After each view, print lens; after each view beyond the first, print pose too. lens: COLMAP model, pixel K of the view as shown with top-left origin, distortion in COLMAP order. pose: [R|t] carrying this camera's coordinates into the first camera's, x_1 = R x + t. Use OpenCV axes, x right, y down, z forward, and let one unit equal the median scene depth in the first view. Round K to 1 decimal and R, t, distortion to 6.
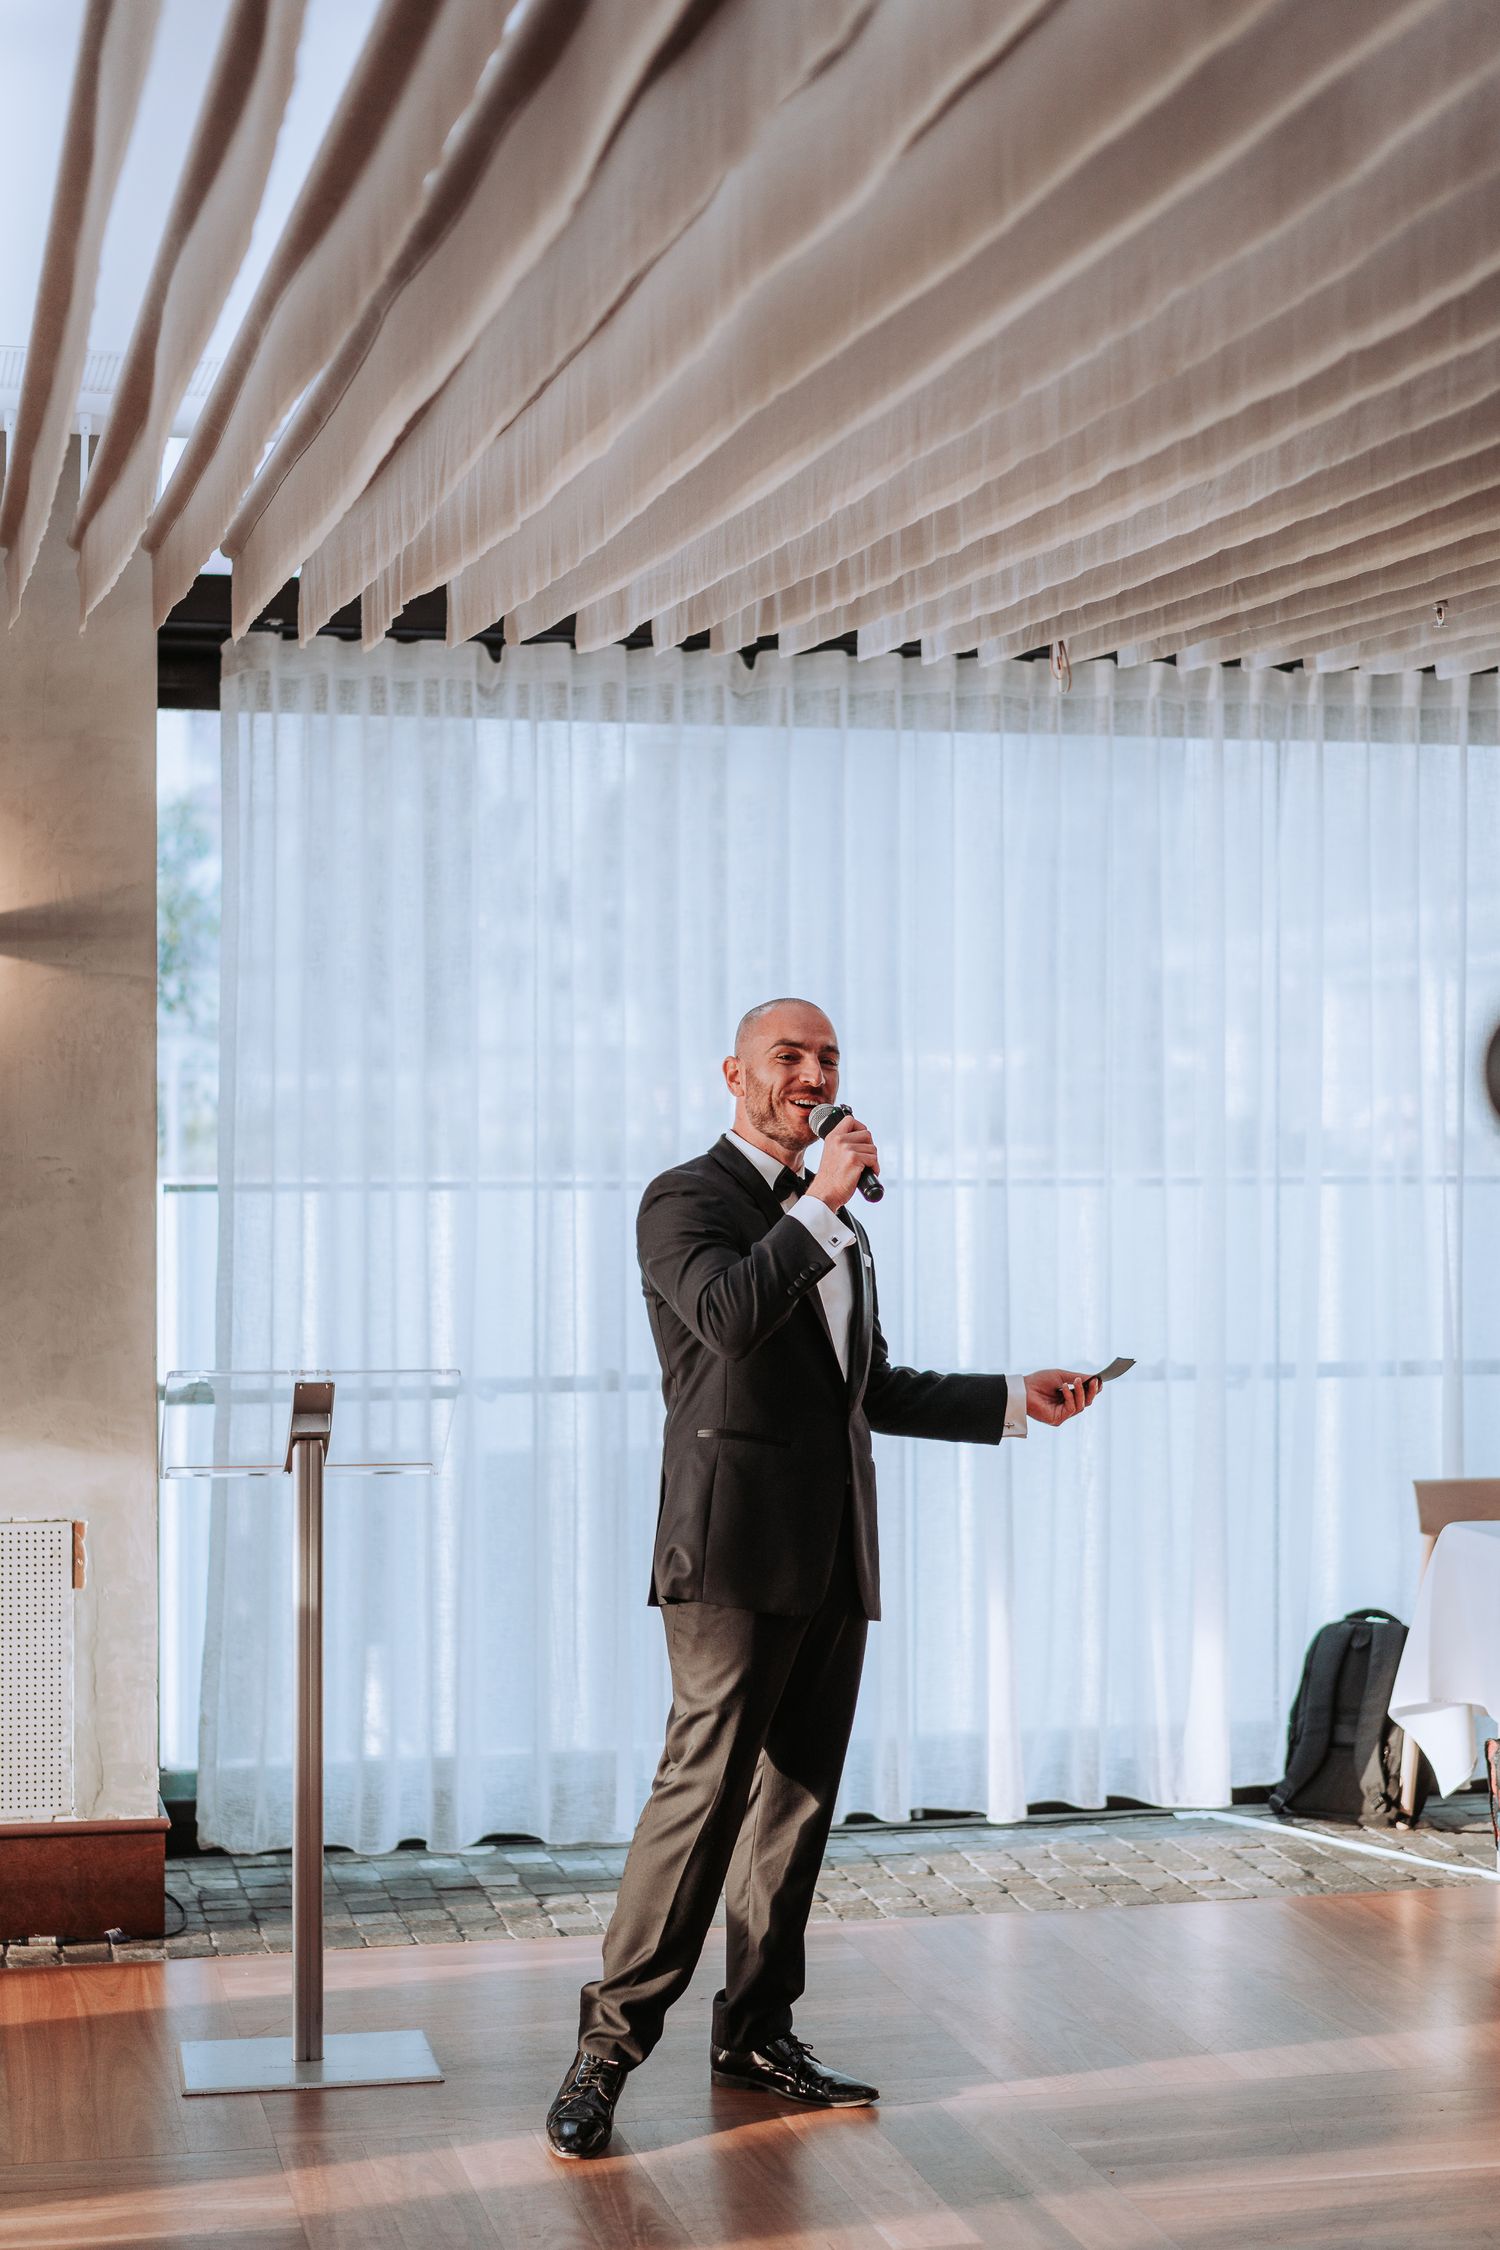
lens RADIAL K [[3483.9, 0, 775.2], [0, 3483.9, 1125.2], [0, 0, 1]] dist [-0.006011, -0.001340]
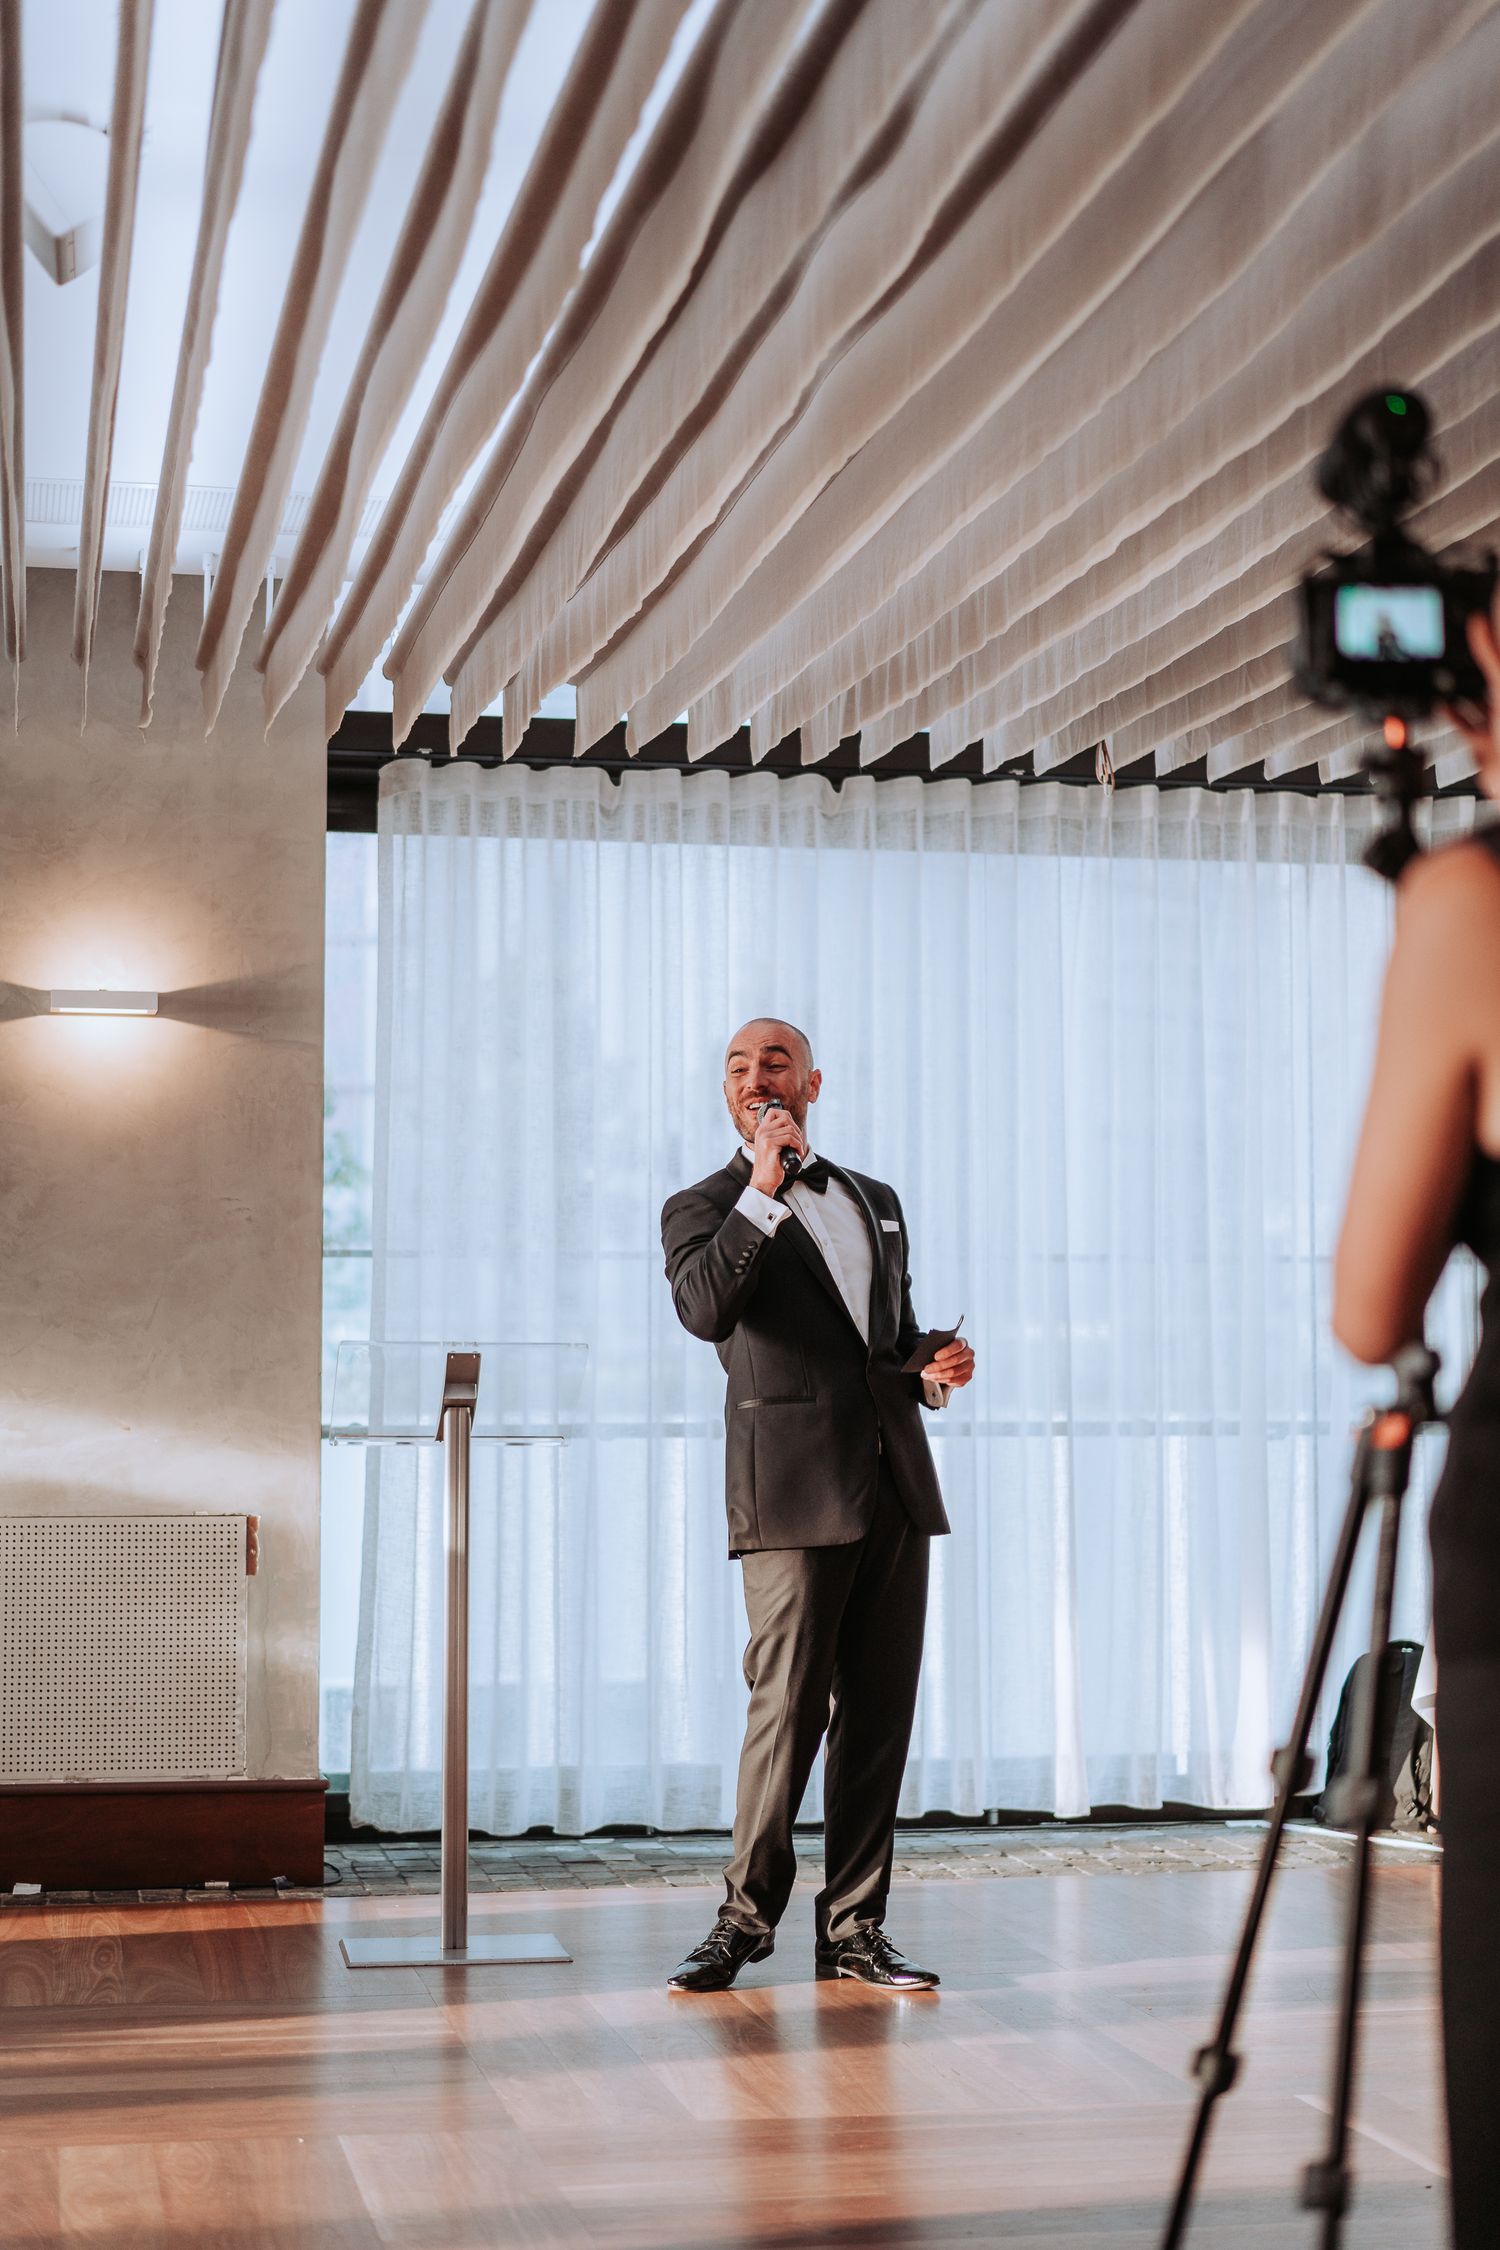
lens RADIAL K [[3454.9, 0, 756.6], [0, 3454.9, 1129.8], [0, 0, 1]] dist [0.005265, -0.049524]
pose [[0.999385, -0.004851, -0.034730, 0.005216], [0.001935, 0.996506, -0.083494, 0.075140], [0.035014, 0.083376, 0.995903, -0.124162]]
